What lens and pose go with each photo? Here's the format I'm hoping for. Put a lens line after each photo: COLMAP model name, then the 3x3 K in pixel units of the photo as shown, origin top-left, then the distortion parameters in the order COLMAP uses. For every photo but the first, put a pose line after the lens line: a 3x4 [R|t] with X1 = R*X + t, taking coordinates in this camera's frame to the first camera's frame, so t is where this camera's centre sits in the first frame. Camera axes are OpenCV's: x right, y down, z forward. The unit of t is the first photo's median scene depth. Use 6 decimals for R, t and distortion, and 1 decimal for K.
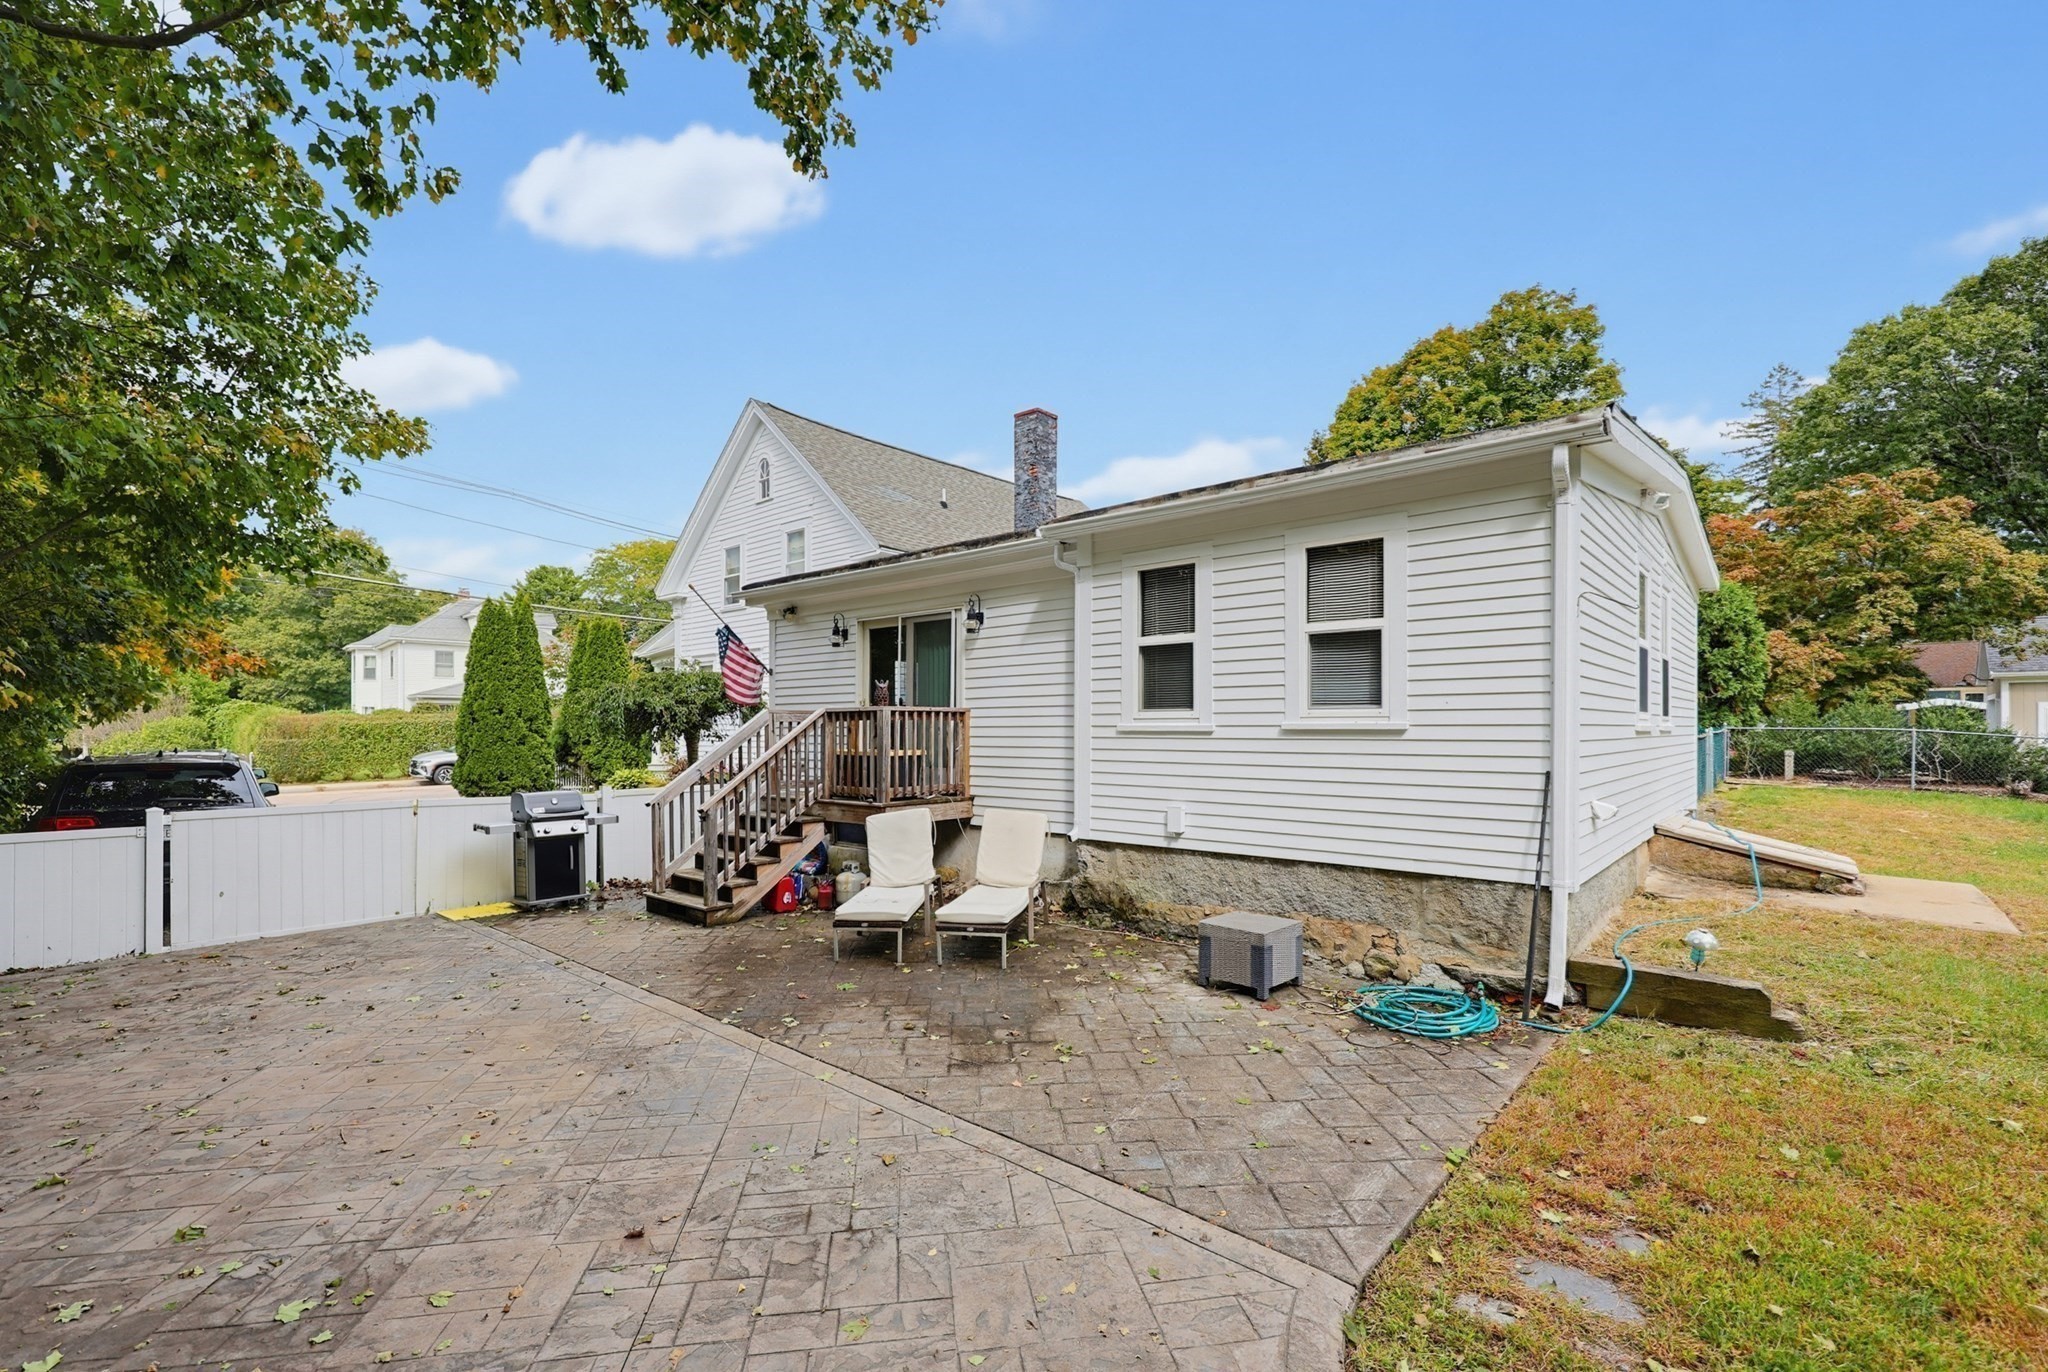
lens RADIAL K [[887.1, 0, 1018.4], [0, 887.1, 725.1], [0, 0, 1]] dist [0.001848, -0.000694]
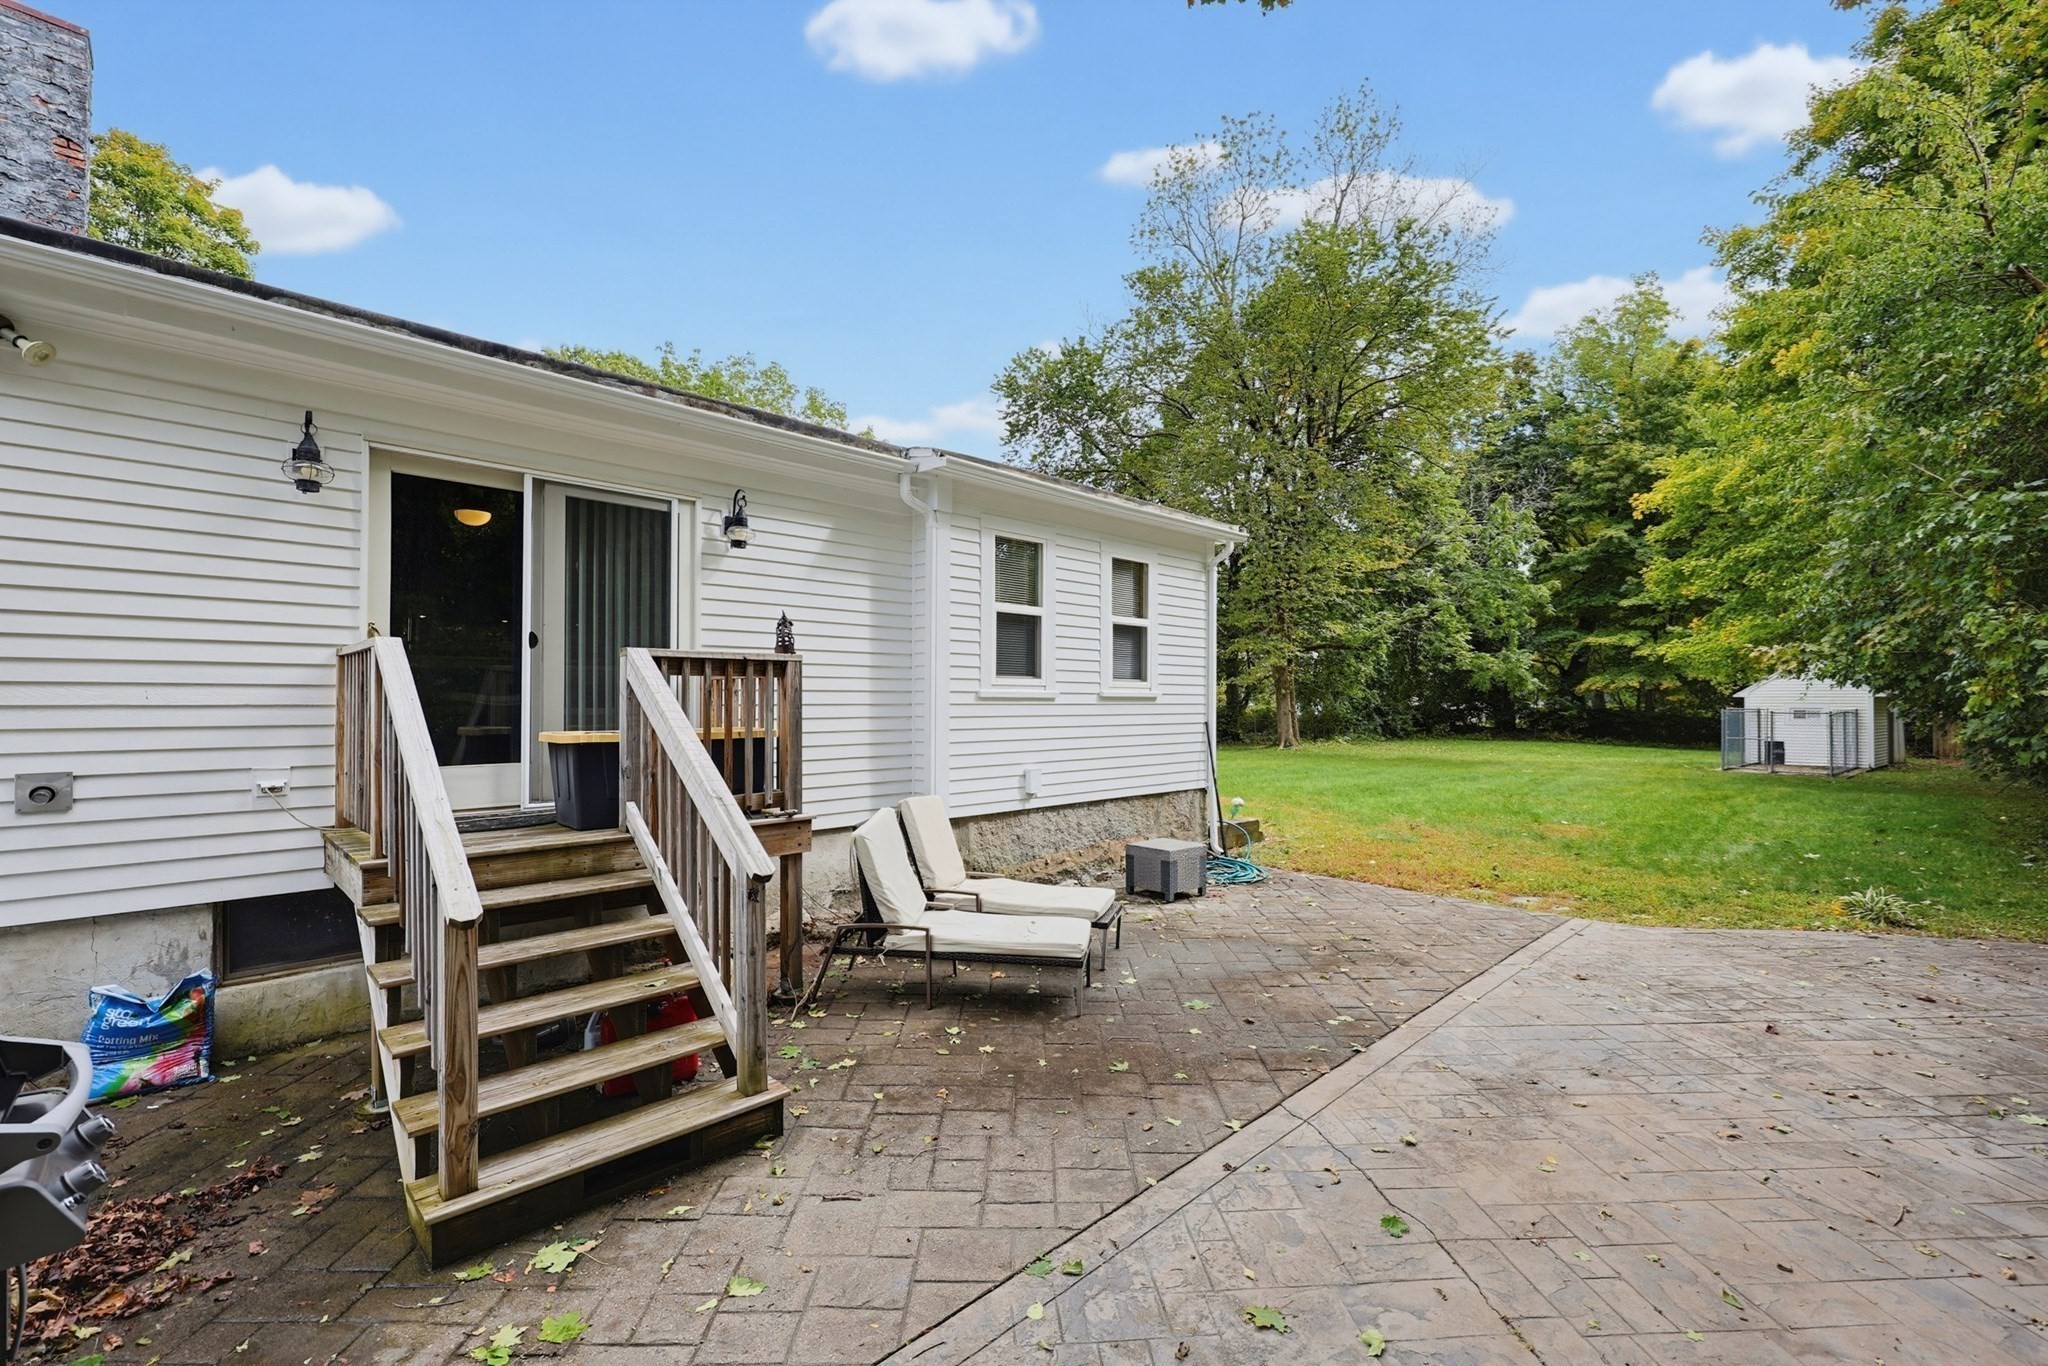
lens RADIAL K [[887.1, 0, 1013.9], [0, 887.1, 695.1], [0, 0, 1]] dist [0.001848, -0.000694]
pose [[0.063968, 0.007657, 0.997923, -0.888145], [-0.004394, 0.999963, -0.007391, 0.011691], [-0.997942, -0.003913, 0.063999, 0.965005]]
